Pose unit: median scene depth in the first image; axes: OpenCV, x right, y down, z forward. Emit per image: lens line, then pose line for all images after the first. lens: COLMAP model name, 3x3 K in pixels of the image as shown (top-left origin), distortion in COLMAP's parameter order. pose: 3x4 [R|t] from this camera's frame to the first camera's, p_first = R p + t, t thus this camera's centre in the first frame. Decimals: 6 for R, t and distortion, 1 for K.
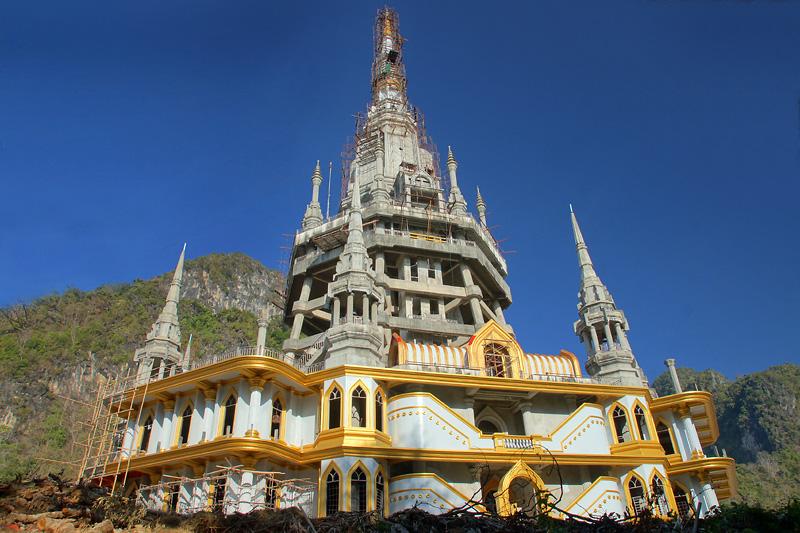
lens RADIAL K [[569.1, 0, 400.0], [0, 569.1, 266.5], [0, 0, 1]] dist [-0.129728, 0.000111]
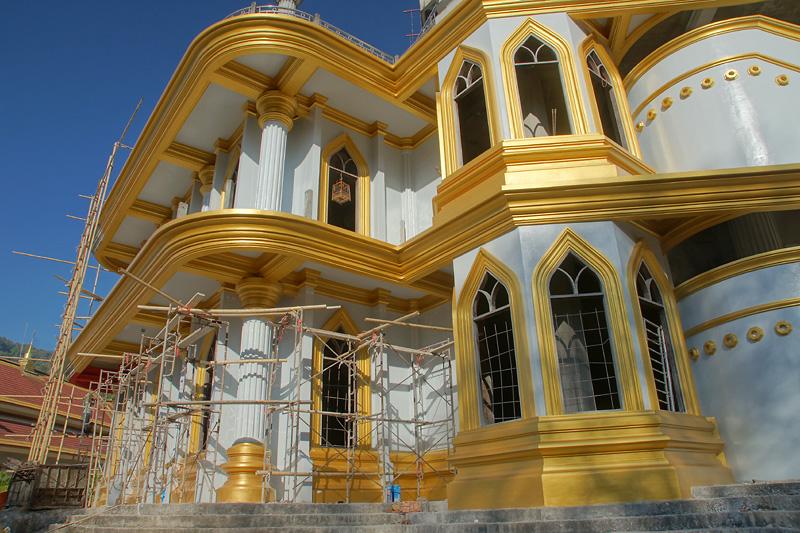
lens RADIAL K [[569.1, 0, 400.0], [0, 569.1, 266.5], [0, 0, 1]] dist [-0.129728, 0.000111]
pose [[0.924840, -0.149017, -0.349950, -0.051400], [0.207494, 0.968759, 0.135838, 0.293709], [0.318775, -0.198241, 0.926867, 0.665262]]
